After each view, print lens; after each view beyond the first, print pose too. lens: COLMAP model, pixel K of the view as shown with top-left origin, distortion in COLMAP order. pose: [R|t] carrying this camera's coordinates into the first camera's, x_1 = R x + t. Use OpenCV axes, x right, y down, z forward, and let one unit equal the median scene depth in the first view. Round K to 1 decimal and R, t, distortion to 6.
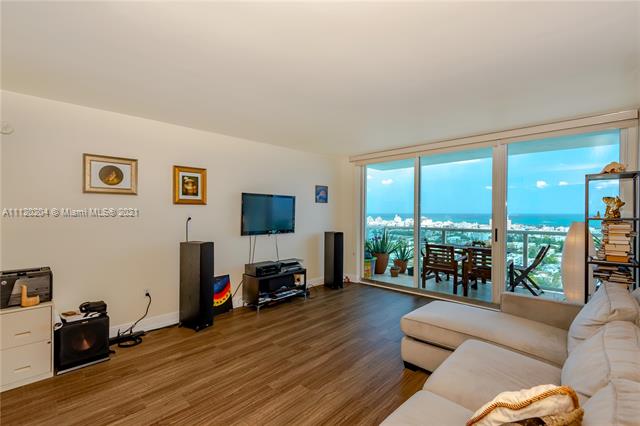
lens RADIAL K [[290.6, 0, 319.3], [0, 290.6, 216.3], [0, 0, 1]] dist [0.026629, -0.010892]
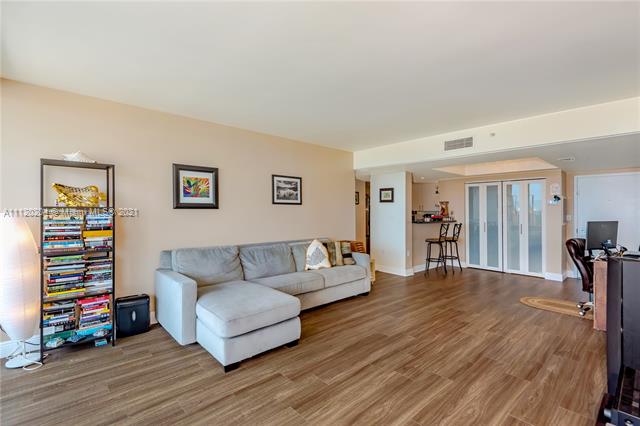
lens RADIAL K [[290.6, 0, 316.5], [0, 290.6, 202.8], [0, 0, 1]] dist [0.026629, -0.010892]
pose [[-0.996401, -0.000774, 0.084767, 0.092923], [-0.001951, 0.999903, -0.013803, 0.002580], [-0.084748, -0.013919, -0.996305, 1.464043]]
